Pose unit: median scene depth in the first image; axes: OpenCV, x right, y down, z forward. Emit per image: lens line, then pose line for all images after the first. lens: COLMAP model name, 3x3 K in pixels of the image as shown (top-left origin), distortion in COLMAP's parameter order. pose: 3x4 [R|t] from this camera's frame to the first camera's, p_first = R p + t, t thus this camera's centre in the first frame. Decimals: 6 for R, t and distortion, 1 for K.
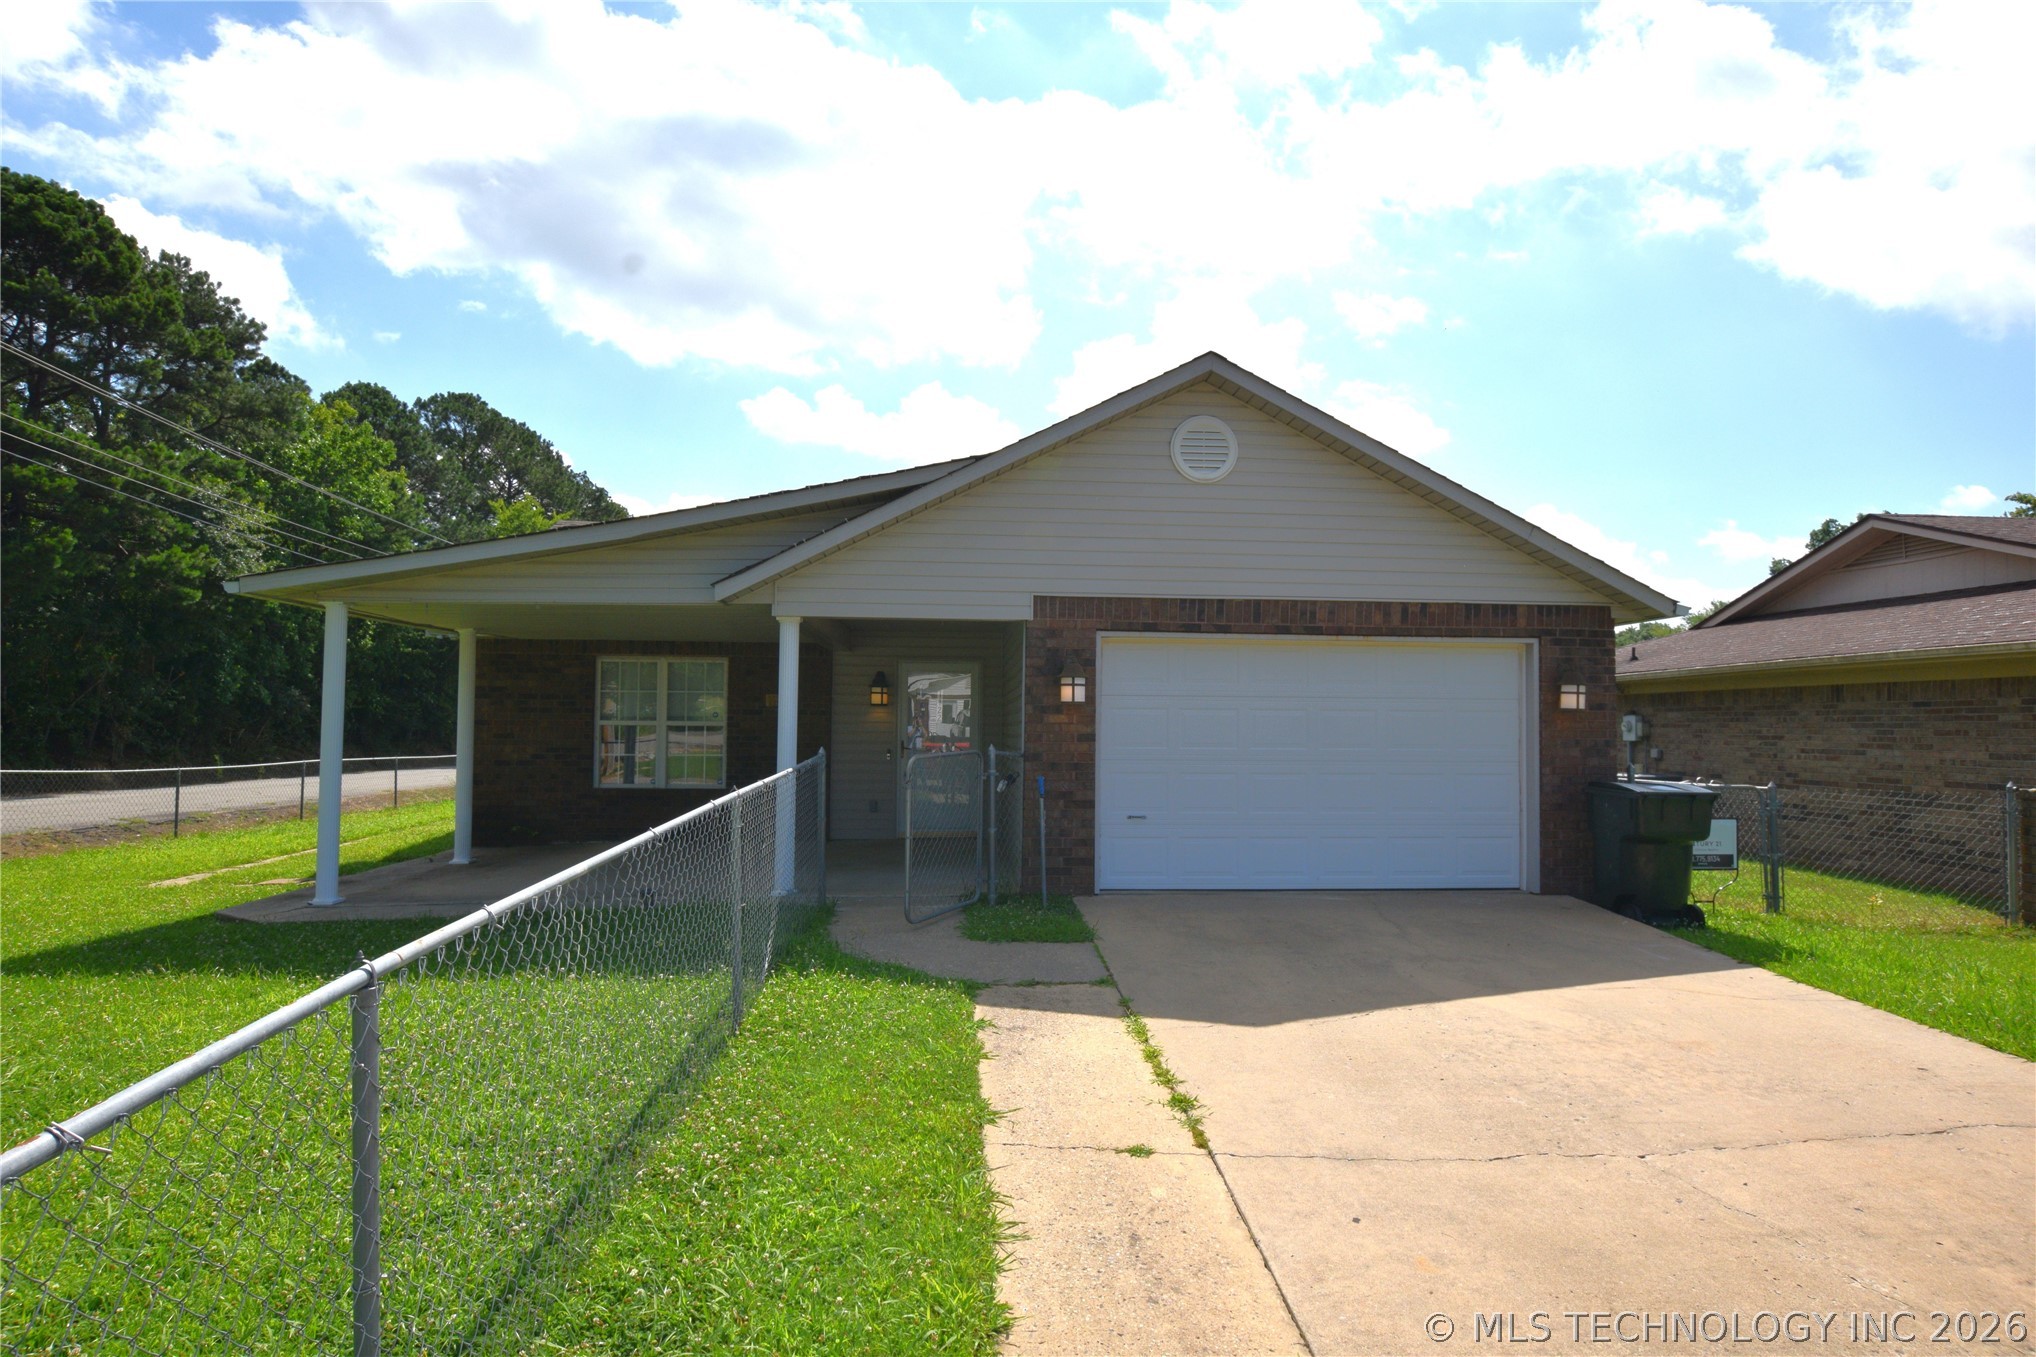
lens RADIAL K [[1092.7, 0, 1016.4], [0, 1092.7, 693.0], [0, 0, 1]] dist [0.019418, 0.000106]
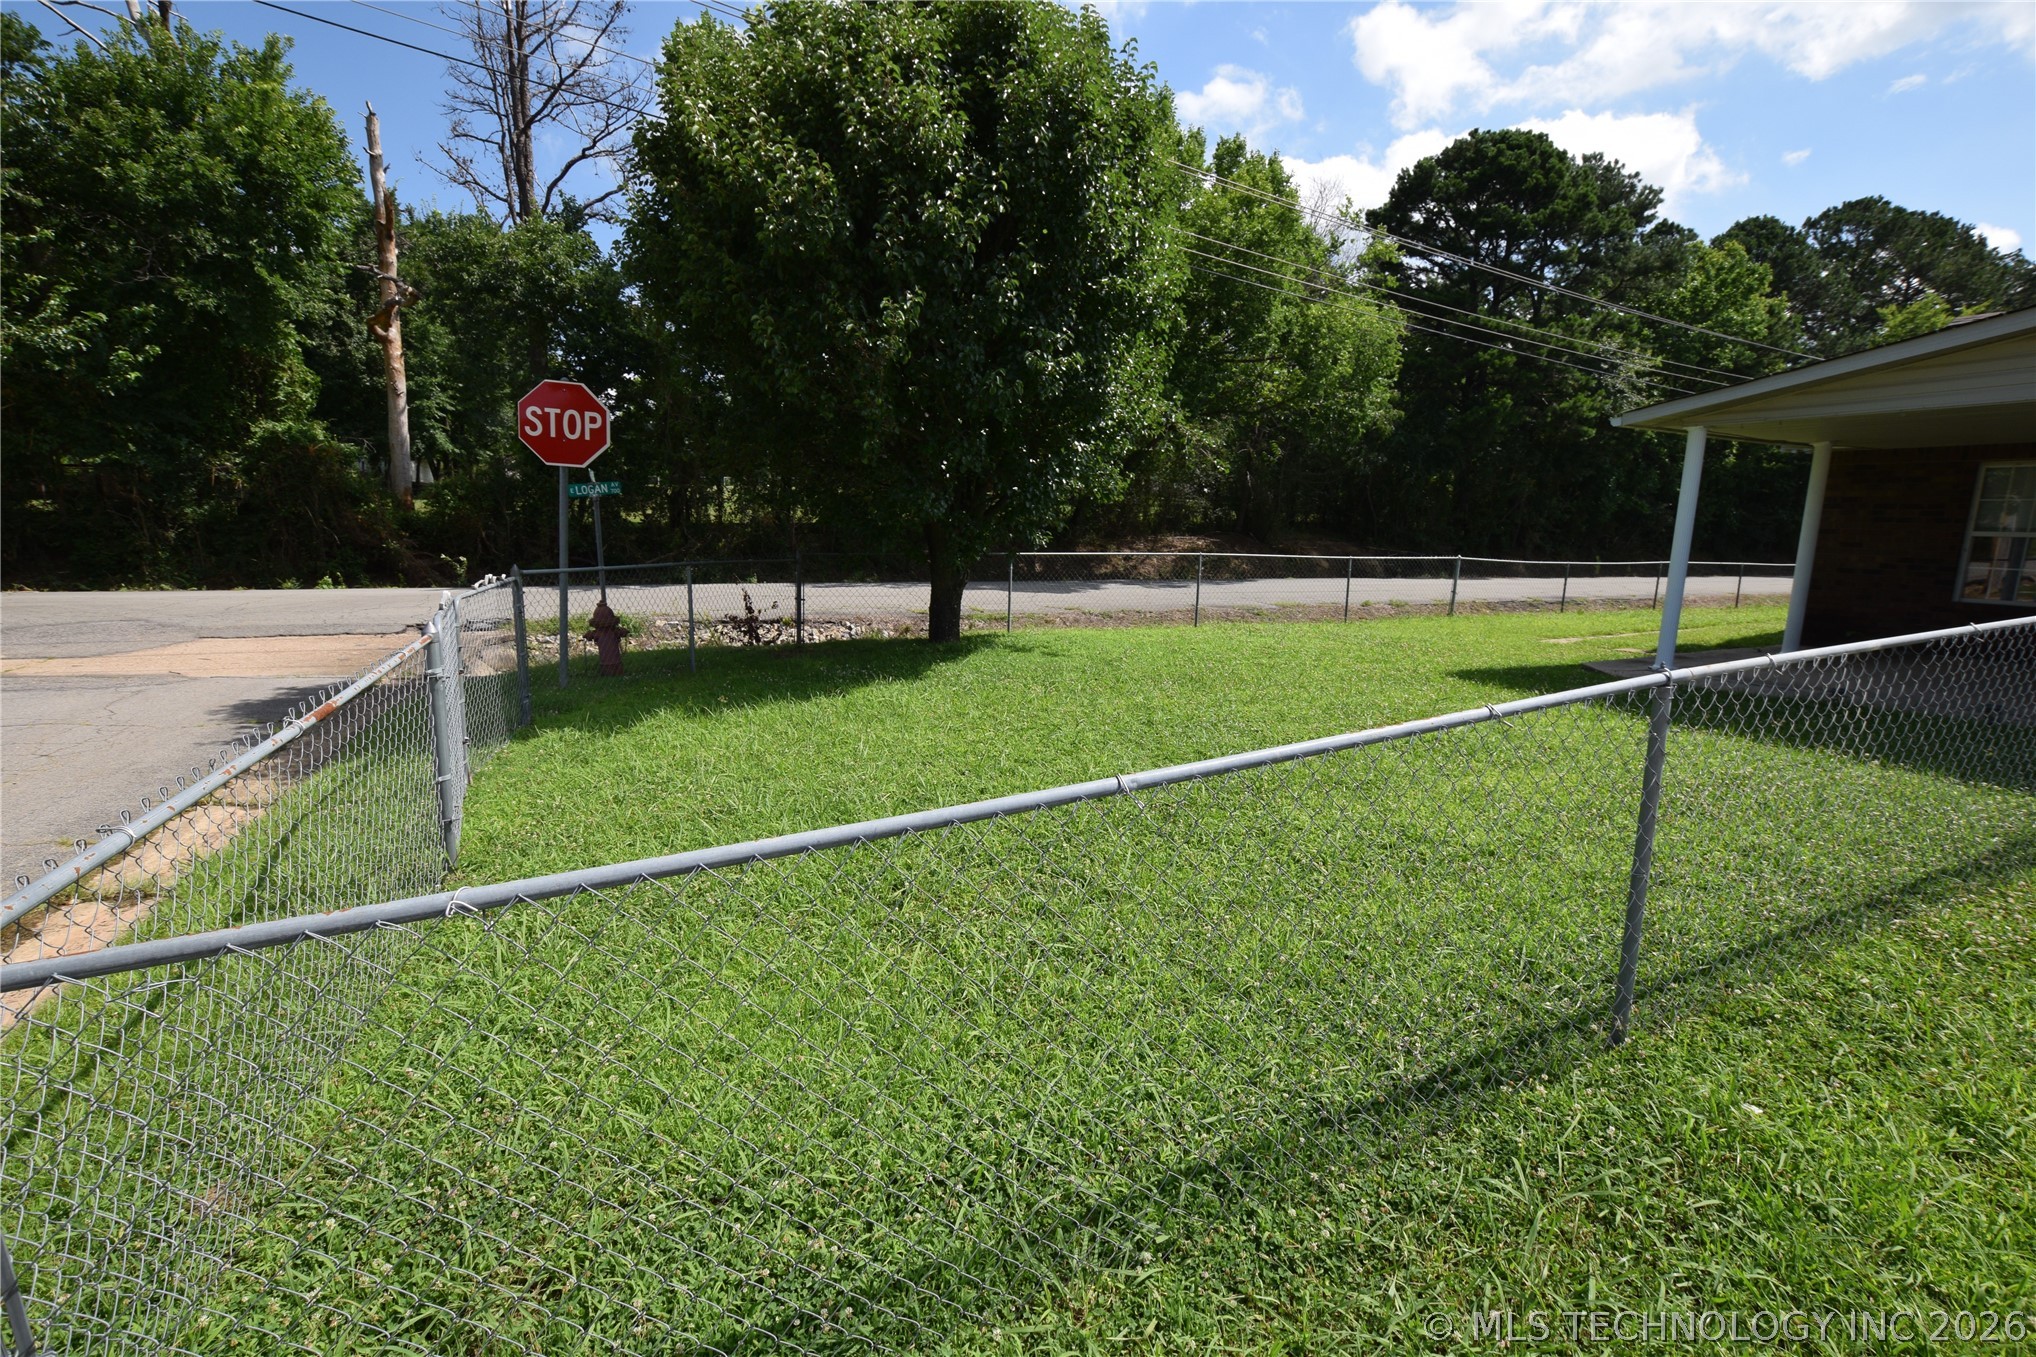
lens RADIAL K [[1065.1, 0, 1030.2], [0, 1065.1, 687.2], [0, 0, 1]] dist [-0.019378, 0.003367]
pose [[0.418811, 0.114157, -0.900869, 0.133217], [0.014134, 0.991127, 0.132166, 0.037036], [0.907963, -0.068085, 0.413481, -0.121814]]
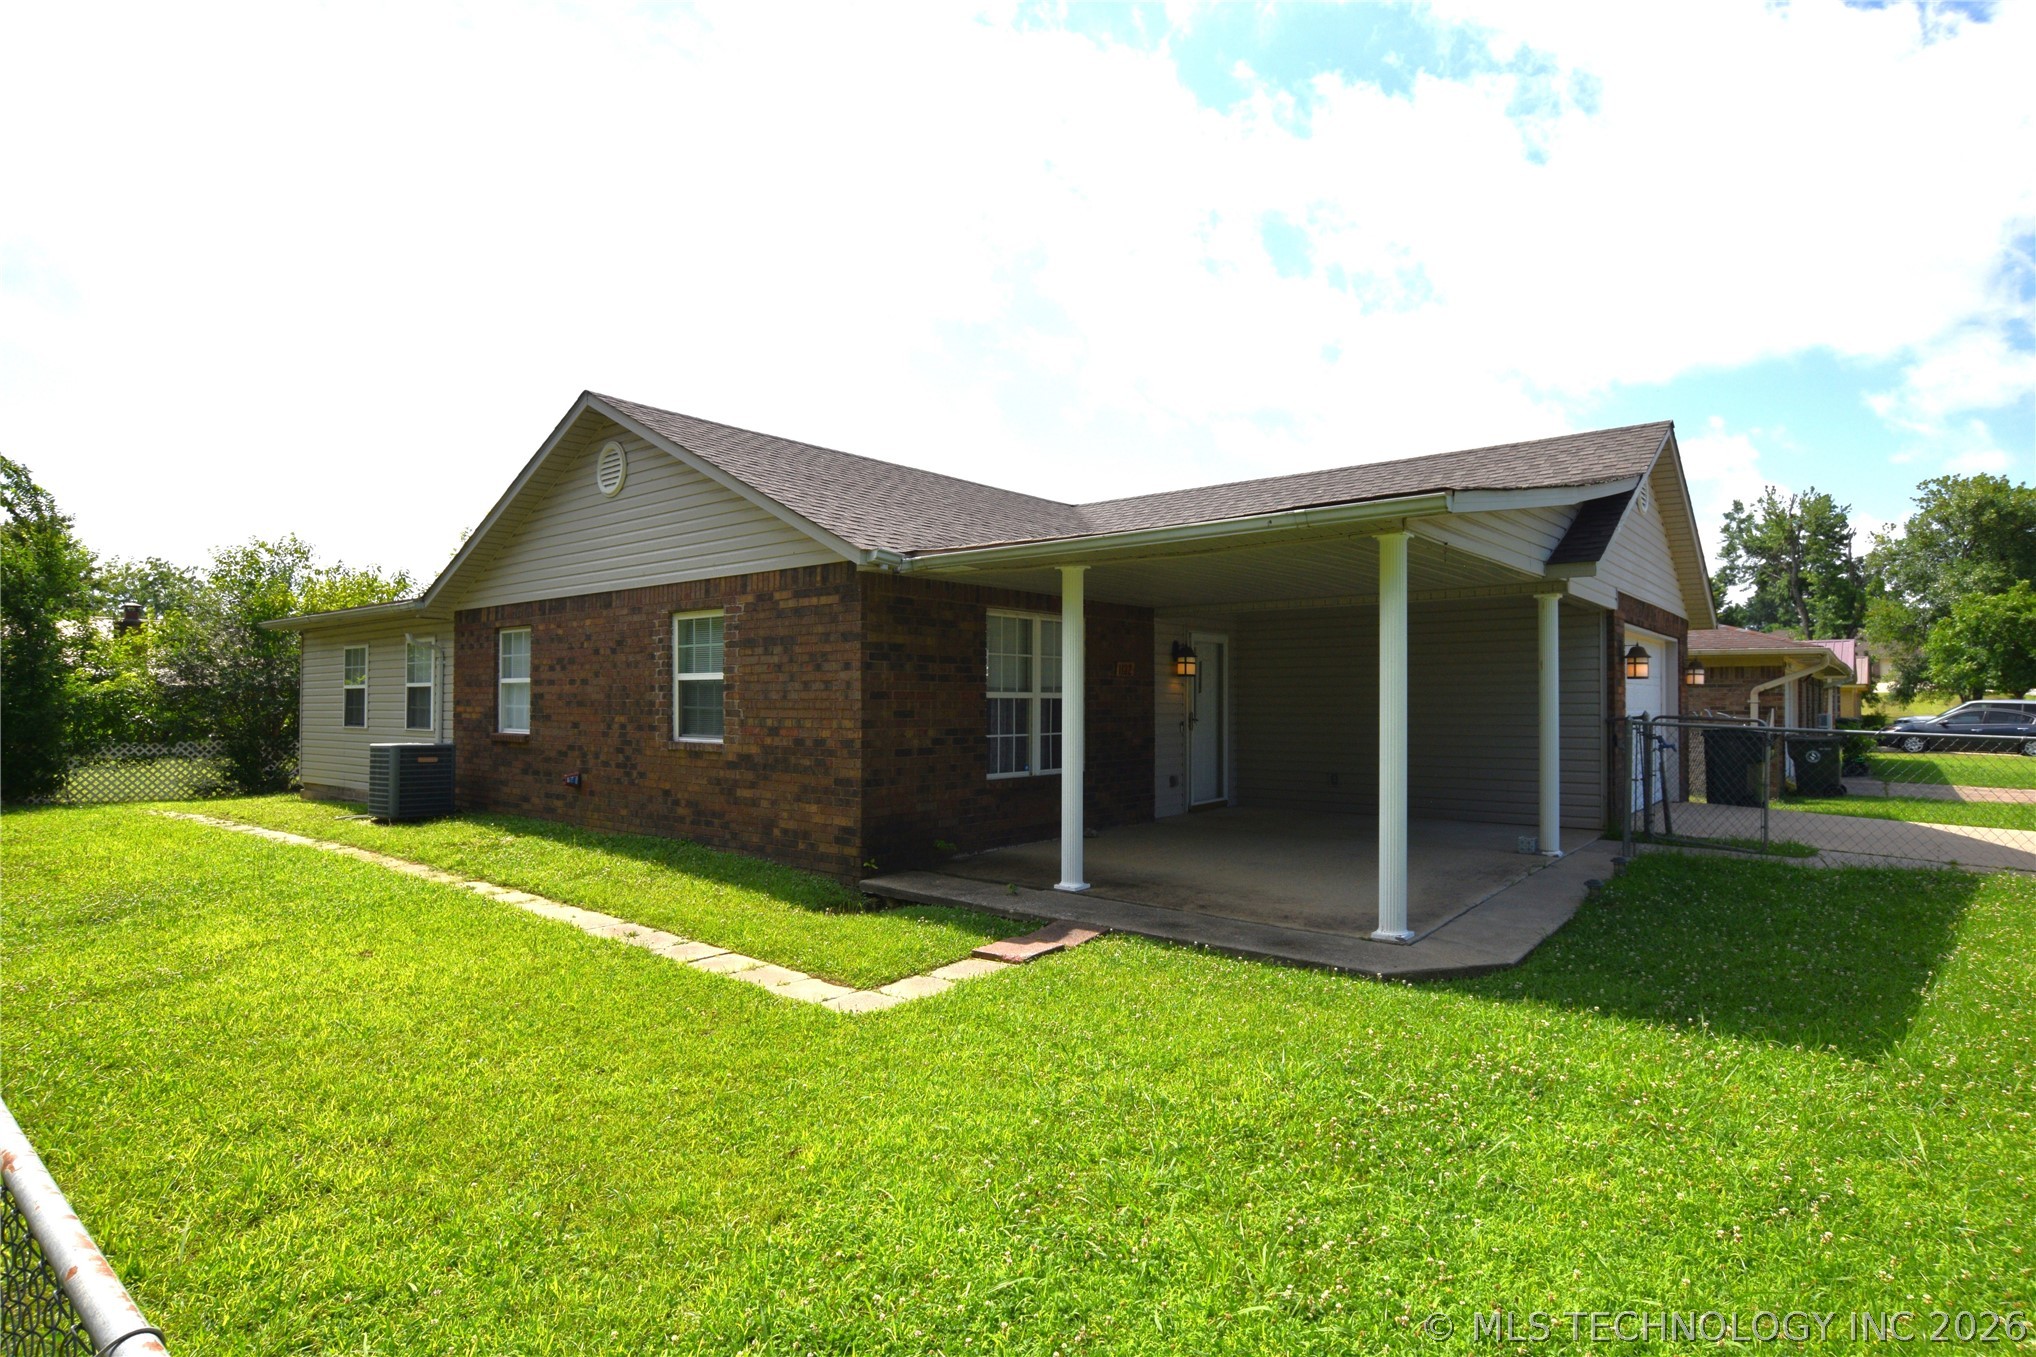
lens RADIAL K [[1065.1, 0, 1030.2], [0, 1065.1, 687.2], [0, 0, 1]] dist [-0.019378, 0.003367]
pose [[0.670365, 0.004570, 0.742018, -0.916075], [-0.016176, 0.999833, 0.008456, 0.014815], [-0.741855, -0.017671, 0.670327, 0.482917]]
